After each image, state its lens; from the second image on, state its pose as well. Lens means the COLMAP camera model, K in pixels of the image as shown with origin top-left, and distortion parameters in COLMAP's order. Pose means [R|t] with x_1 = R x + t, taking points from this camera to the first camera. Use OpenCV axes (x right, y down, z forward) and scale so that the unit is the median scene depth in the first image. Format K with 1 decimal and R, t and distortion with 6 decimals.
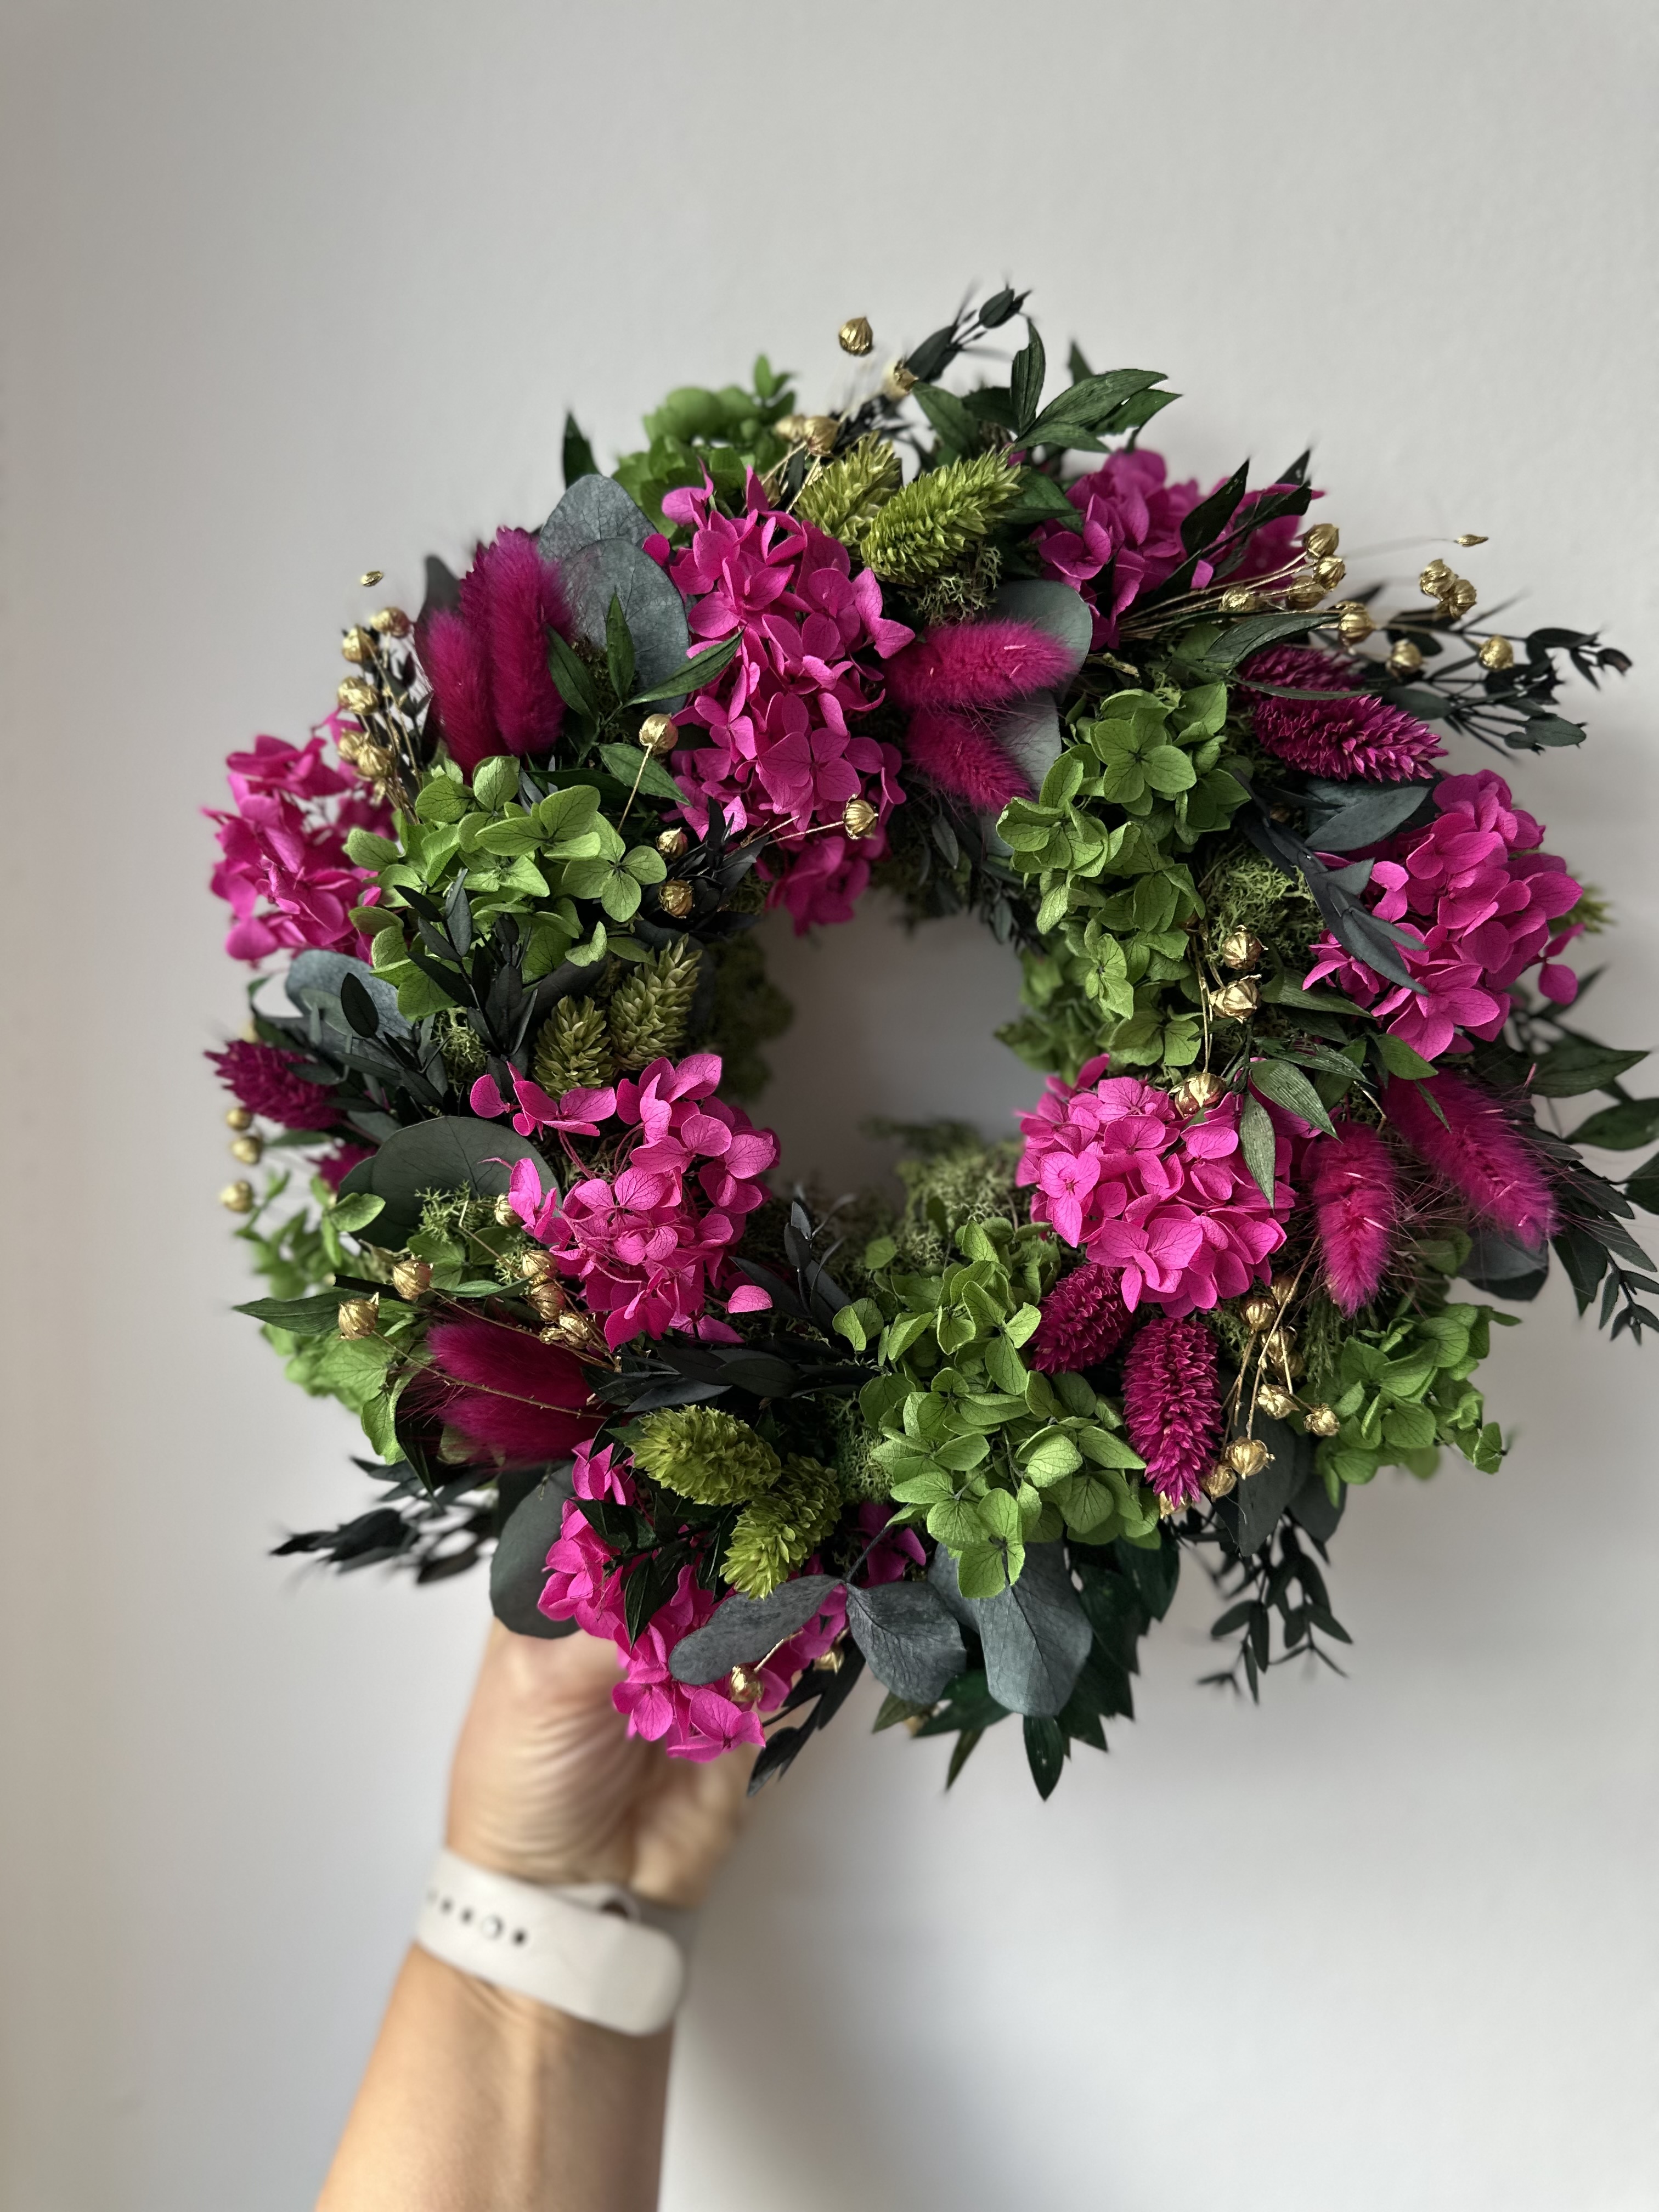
lens RADIAL K [[1568.7, 0, 829.5], [0, 1568.7, 1106.0], [0, 0, 1]] dist [0.126714, -0.313326]
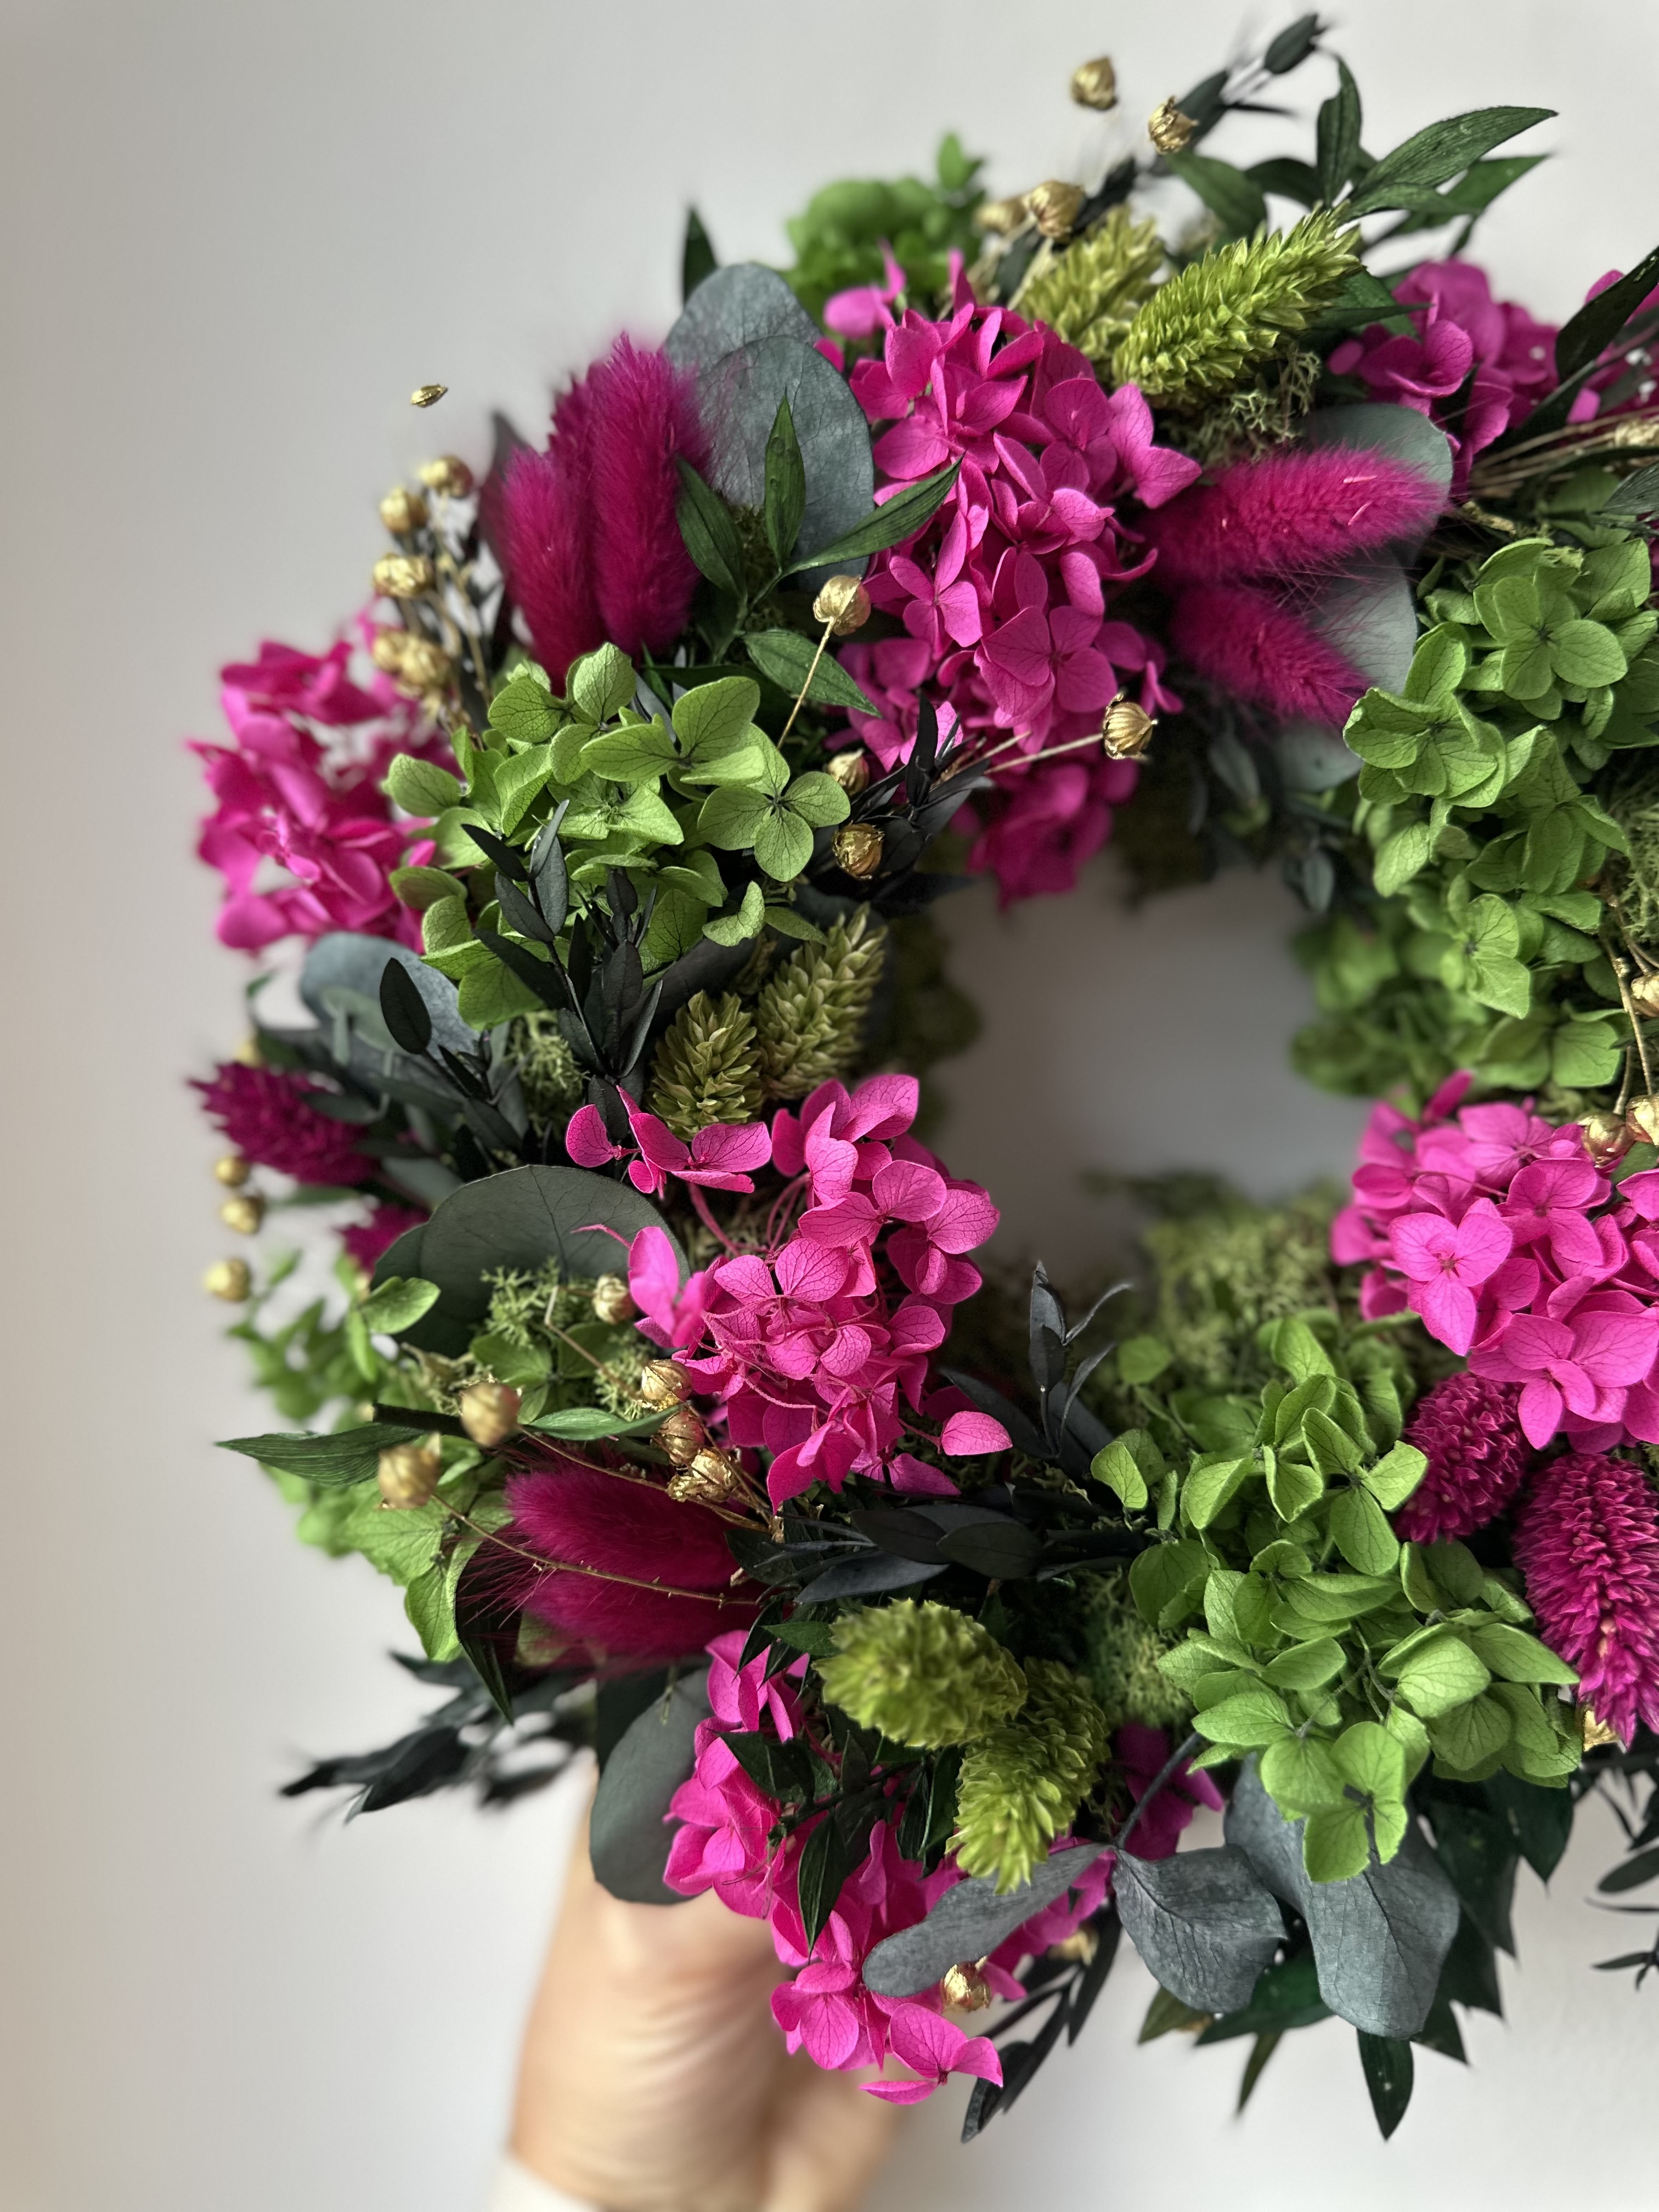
lens RADIAL K [[1555.0, 0, 803.3], [0, 1555.0, 1107.2], [0, 0, 1]] dist [0.085025, -0.231074]
pose [[0.999946, -0.005776, -0.008627, -0.115637], [0.005502, 0.999490, -0.031458, 0.003070], [0.008804, 0.031409, 0.999468, 0.314781]]
